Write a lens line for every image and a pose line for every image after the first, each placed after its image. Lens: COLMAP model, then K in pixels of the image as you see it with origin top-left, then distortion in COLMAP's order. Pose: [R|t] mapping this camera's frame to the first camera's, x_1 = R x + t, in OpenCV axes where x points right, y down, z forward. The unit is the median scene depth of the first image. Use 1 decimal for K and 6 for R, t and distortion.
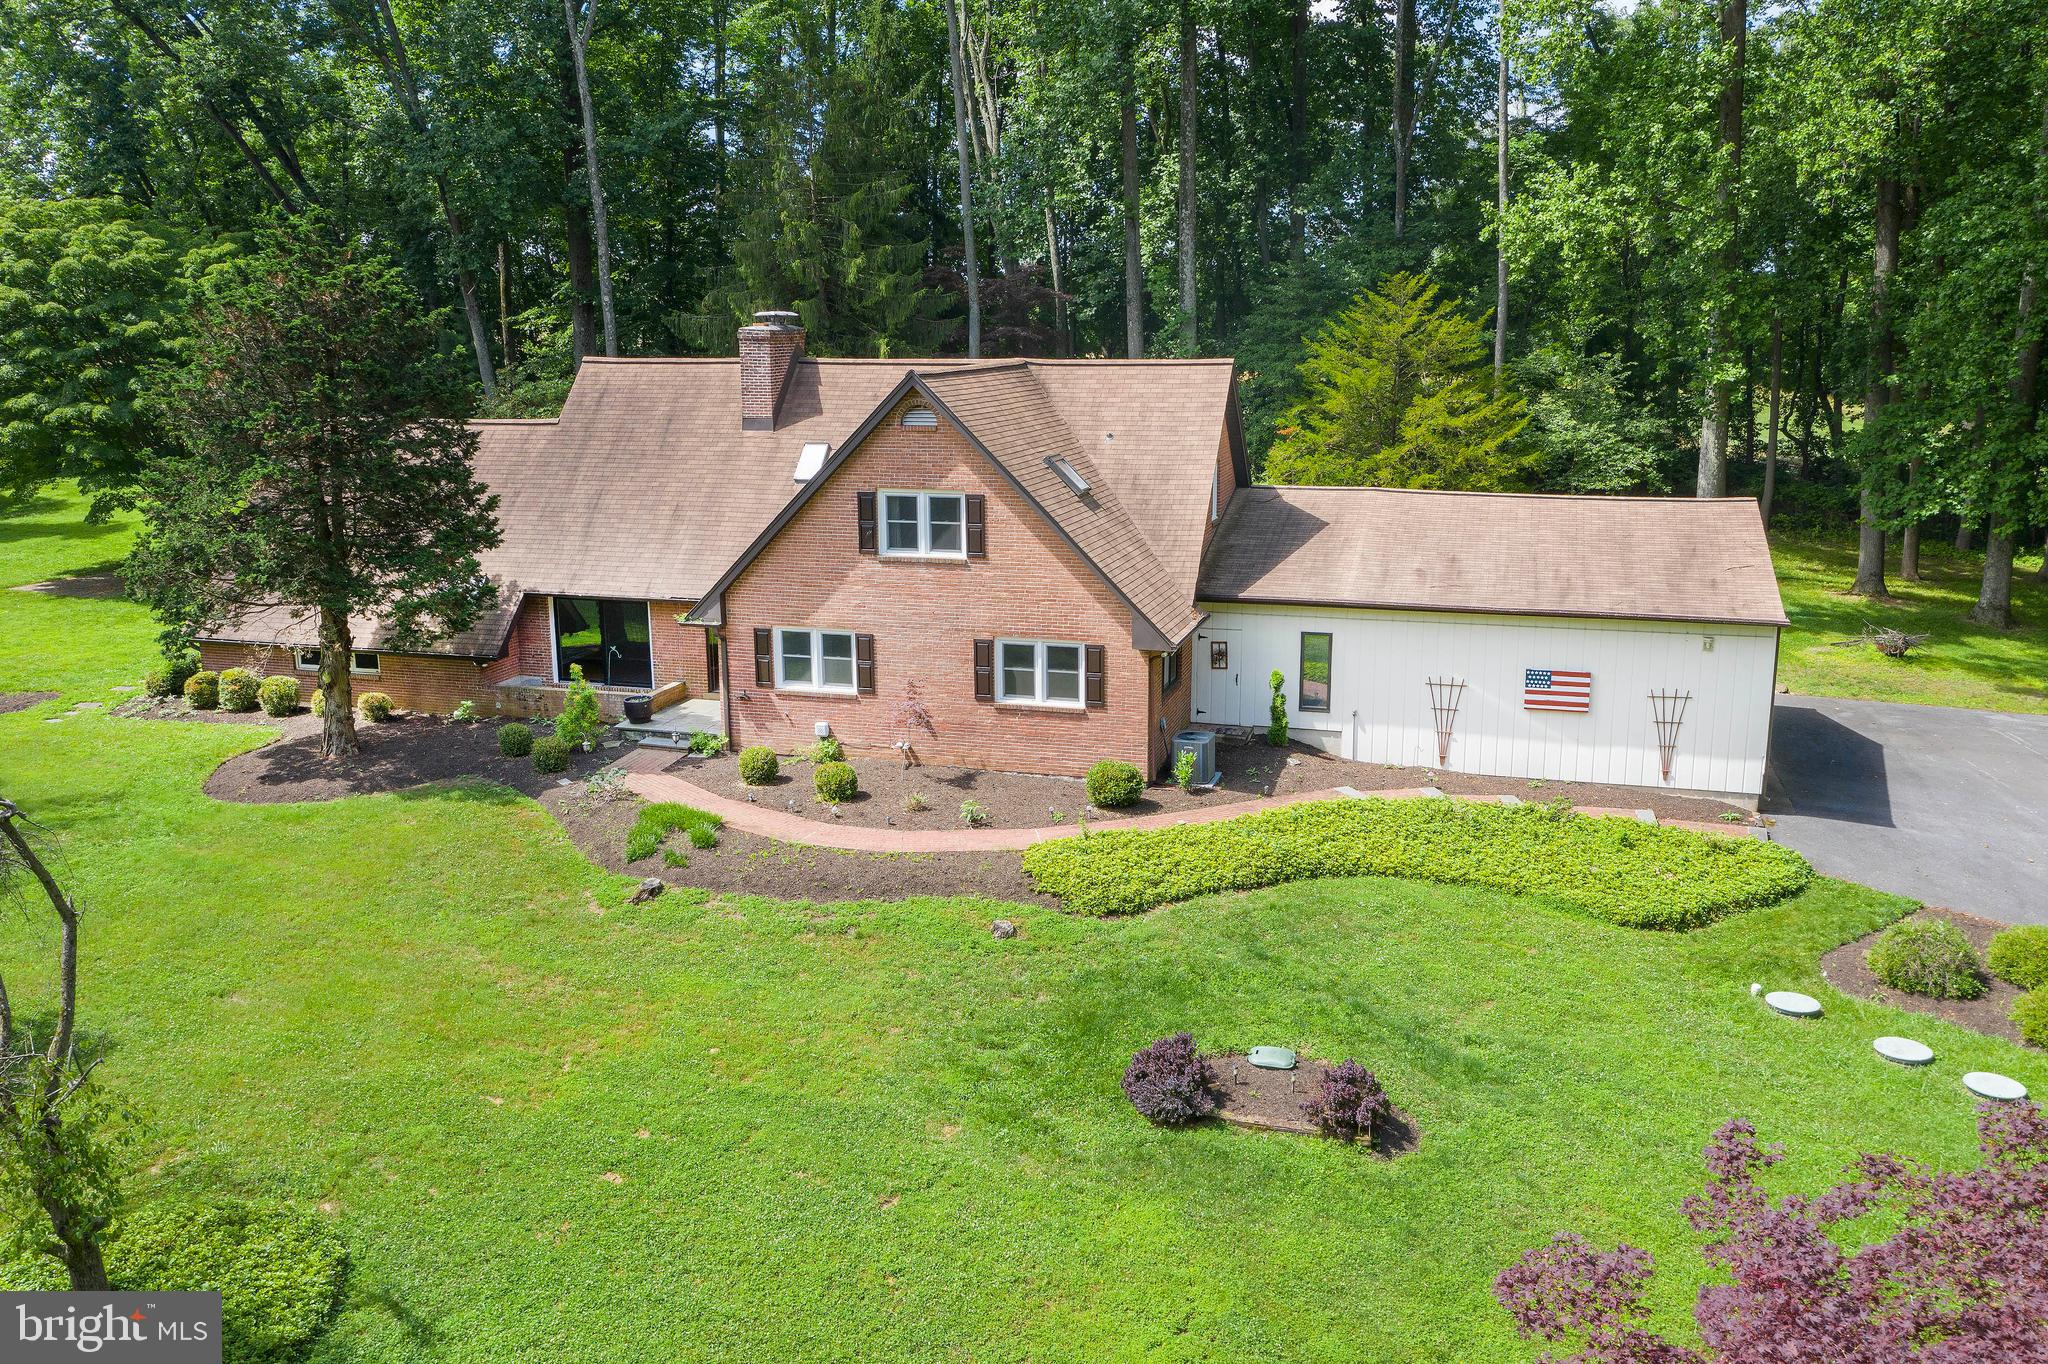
lens RADIAL K [[1649.5, 0, 1024.0], [0, 1649.5, 682.0], [0, 0, 1]] dist [-0.002367, 0.001019]
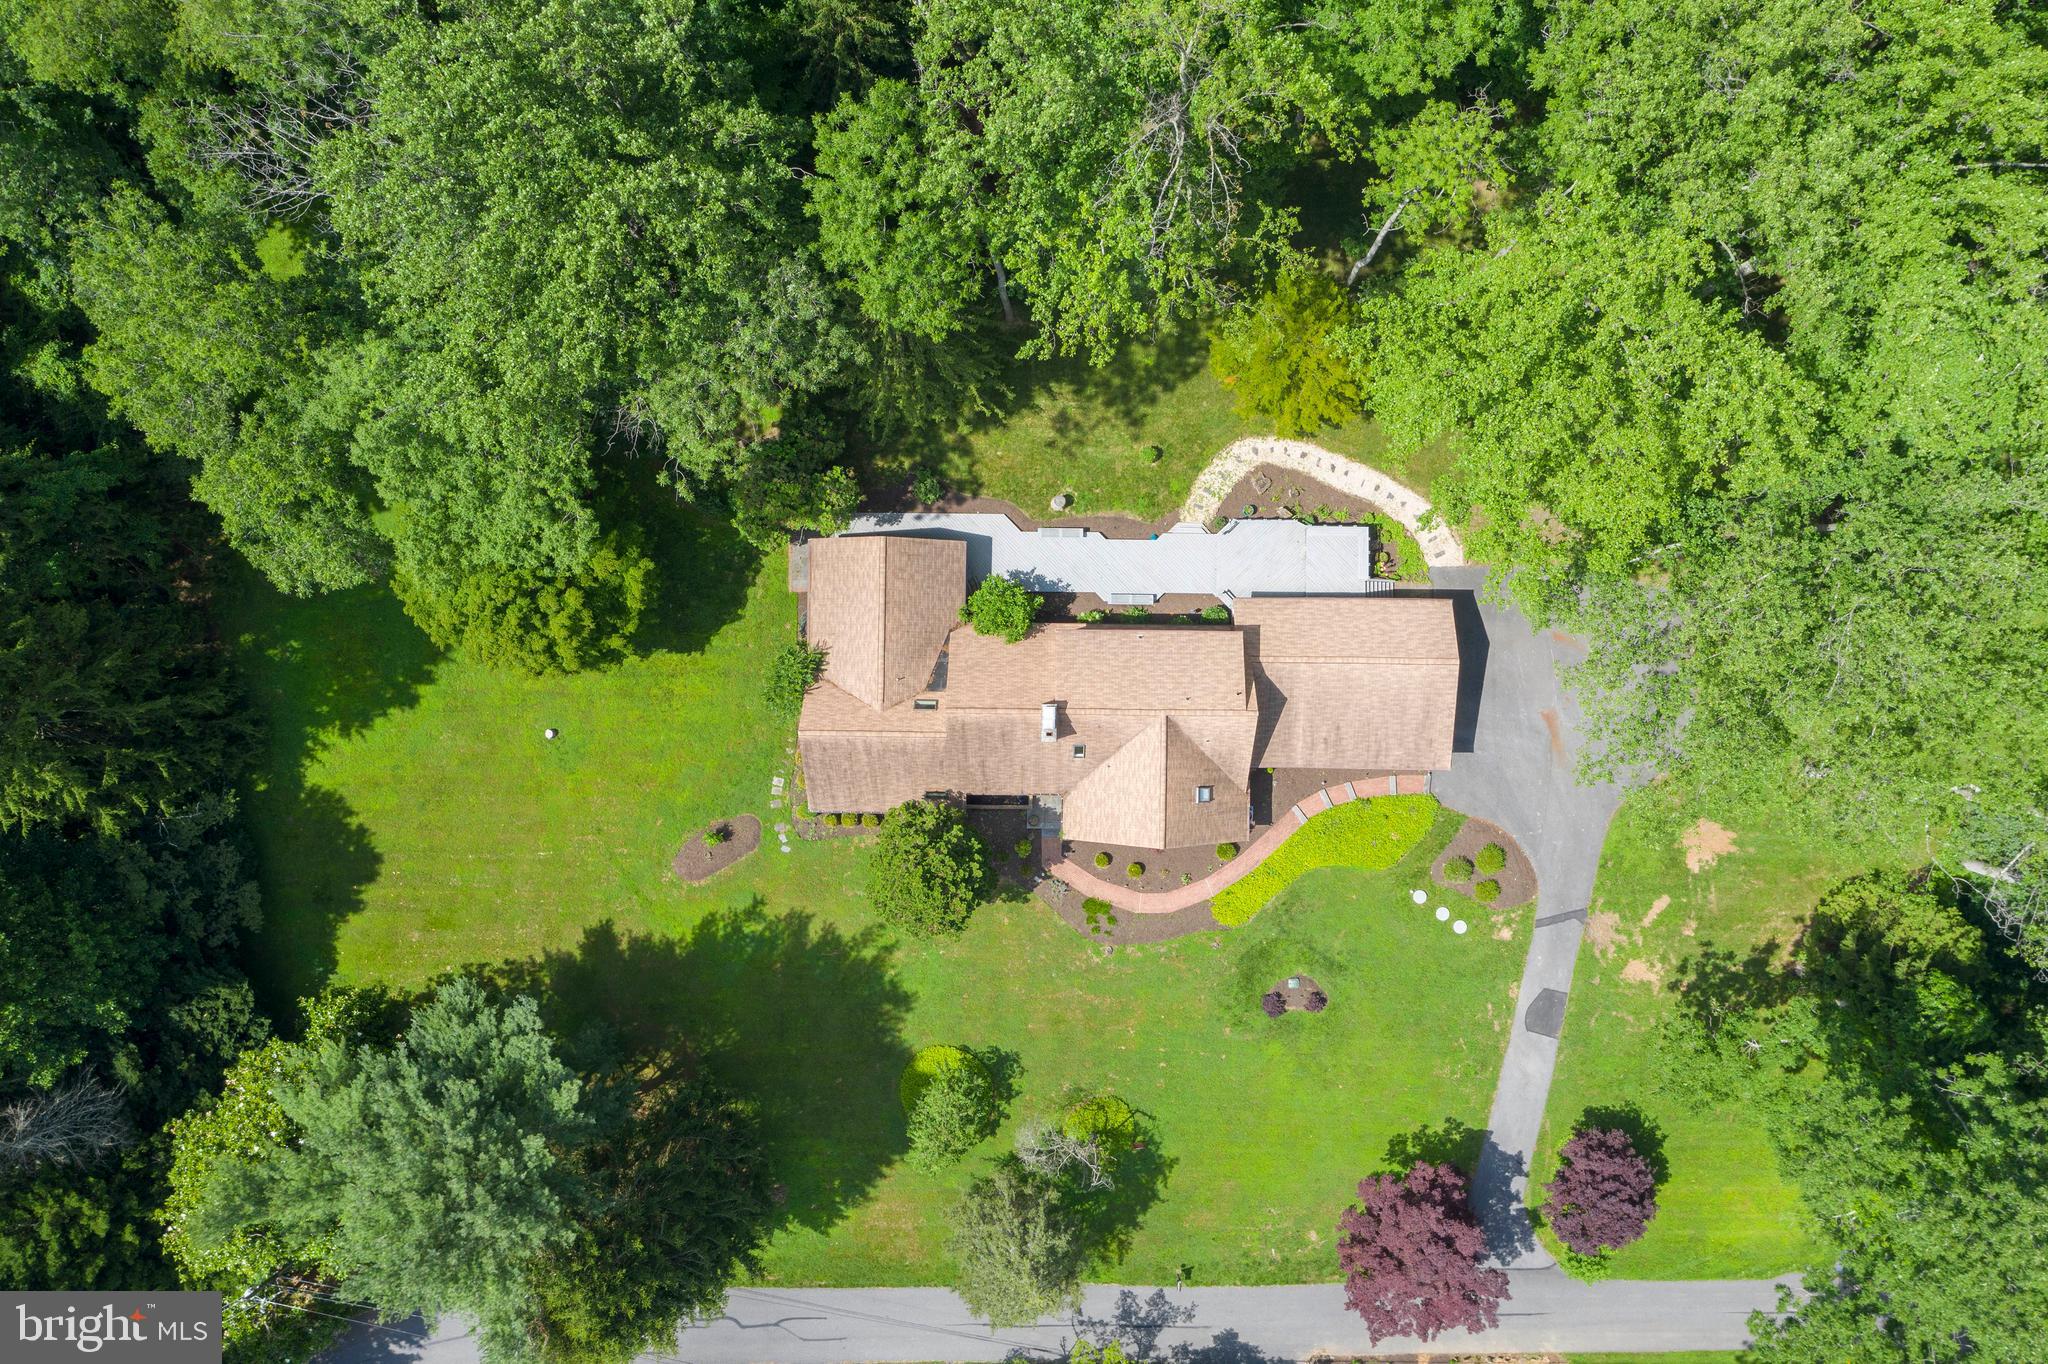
lens RADIAL K [[1622.7, 0, 1024.0], [0, 1622.7, 682.0], [0, 0, 1]] dist [-0.001042, 0.008075]
pose [[0.958768, -0.284190, 0.000706, -0.203019], [0.062412, 0.212980, 0.975061, -2.793842], [-0.277253, -0.934813, 0.221935, 0.698573]]
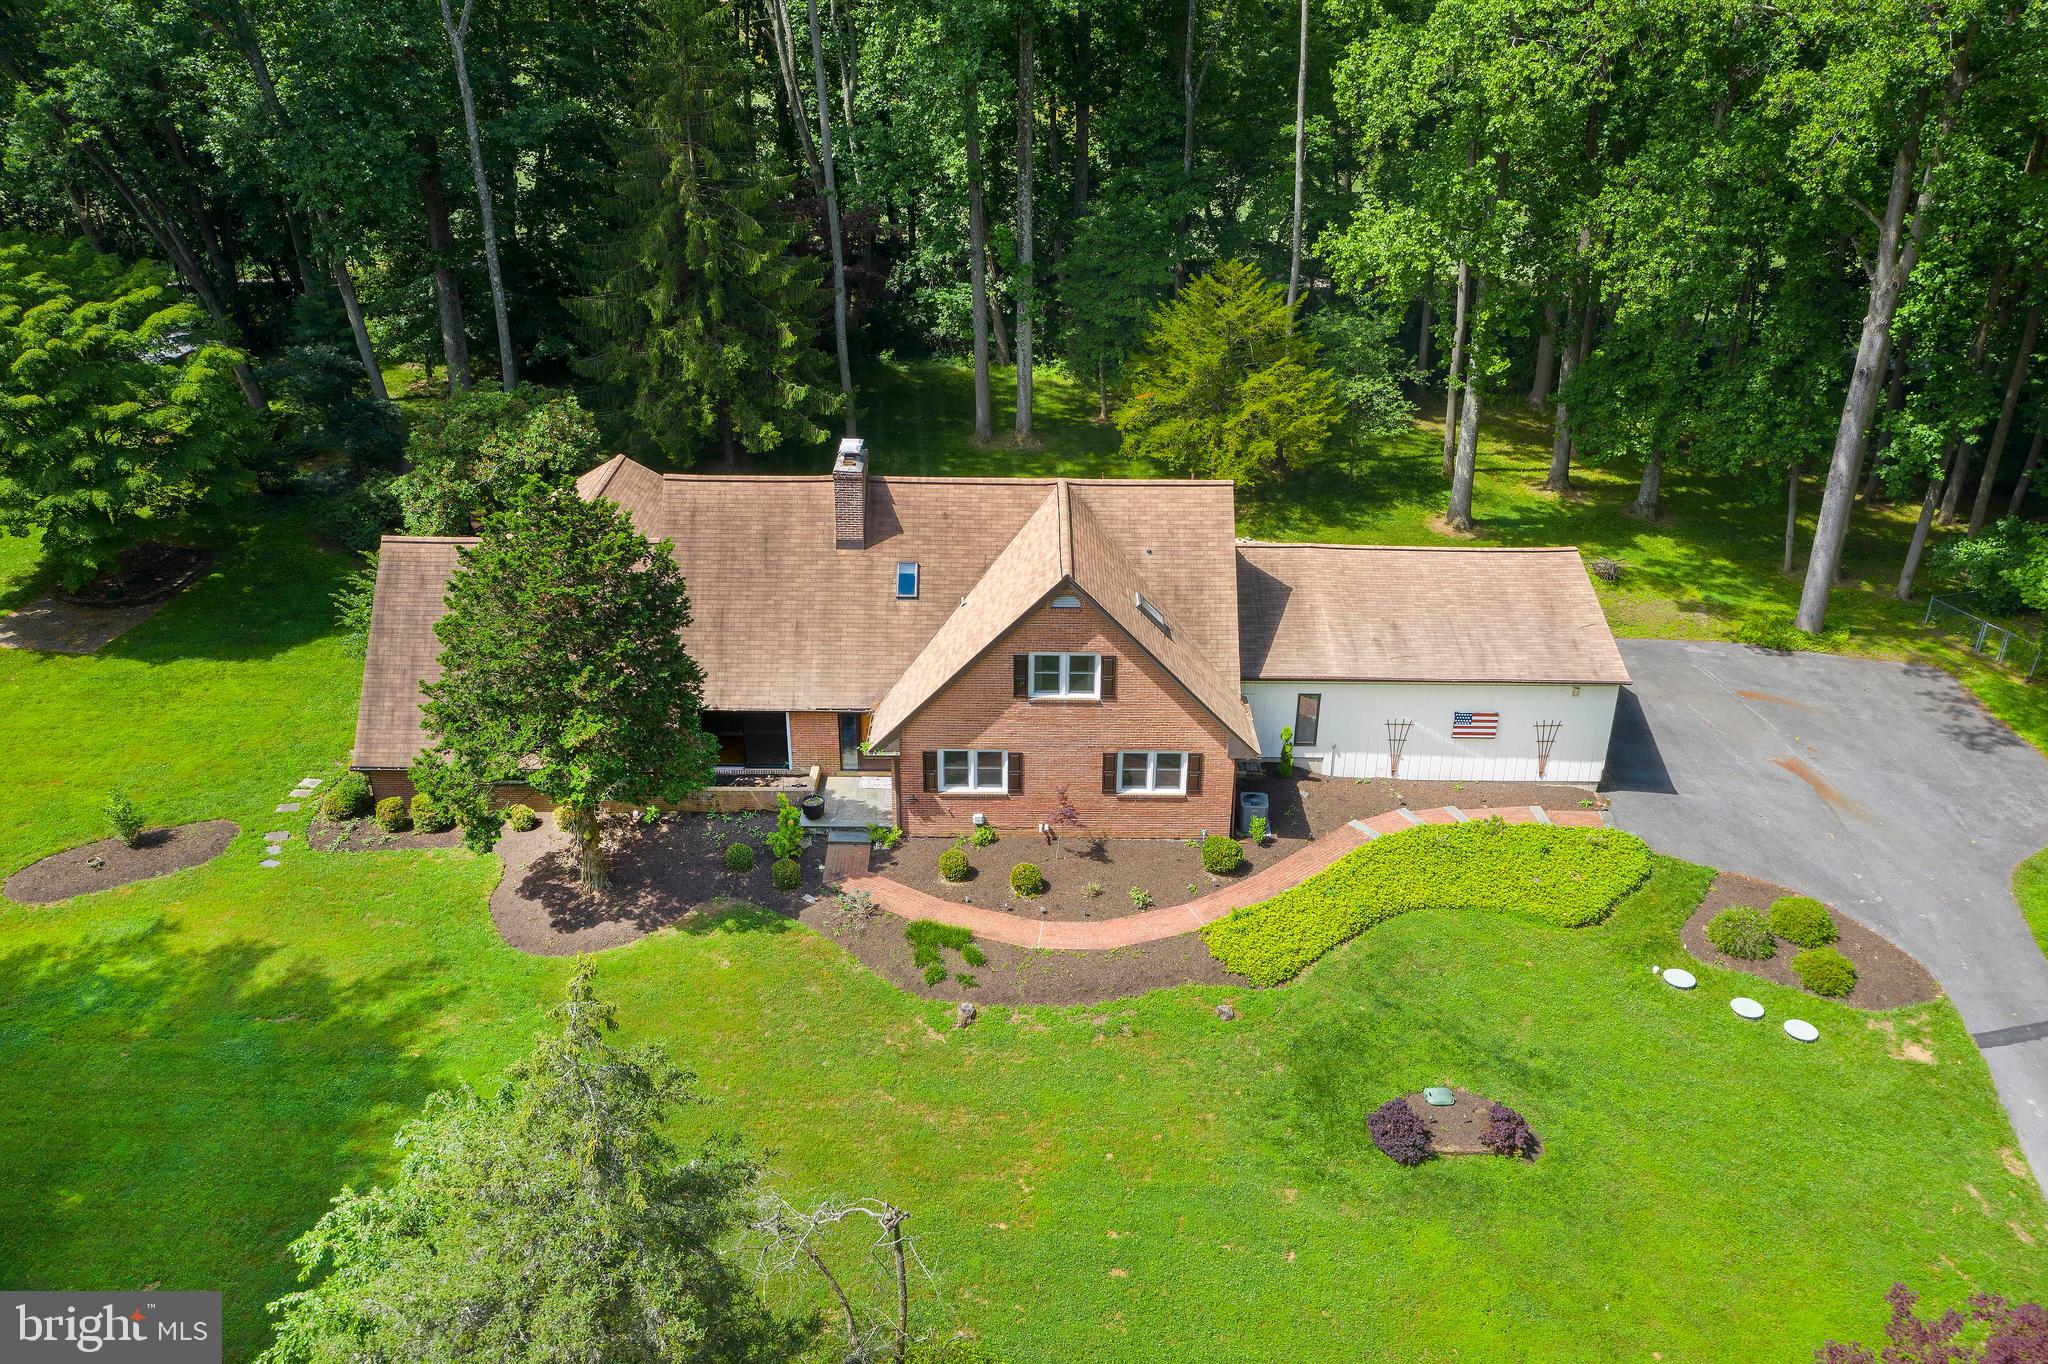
lens RADIAL K [[1622.7, 0, 1024.0], [0, 1622.7, 682.0], [0, 0, 1]] dist [-0.001042, 0.008075]
pose [[0.956190, -0.115757, 0.268890, -0.439929], [0.047684, 0.967822, 0.247077, -0.410842], [-0.288838, -0.223431, 0.930941, -0.197830]]
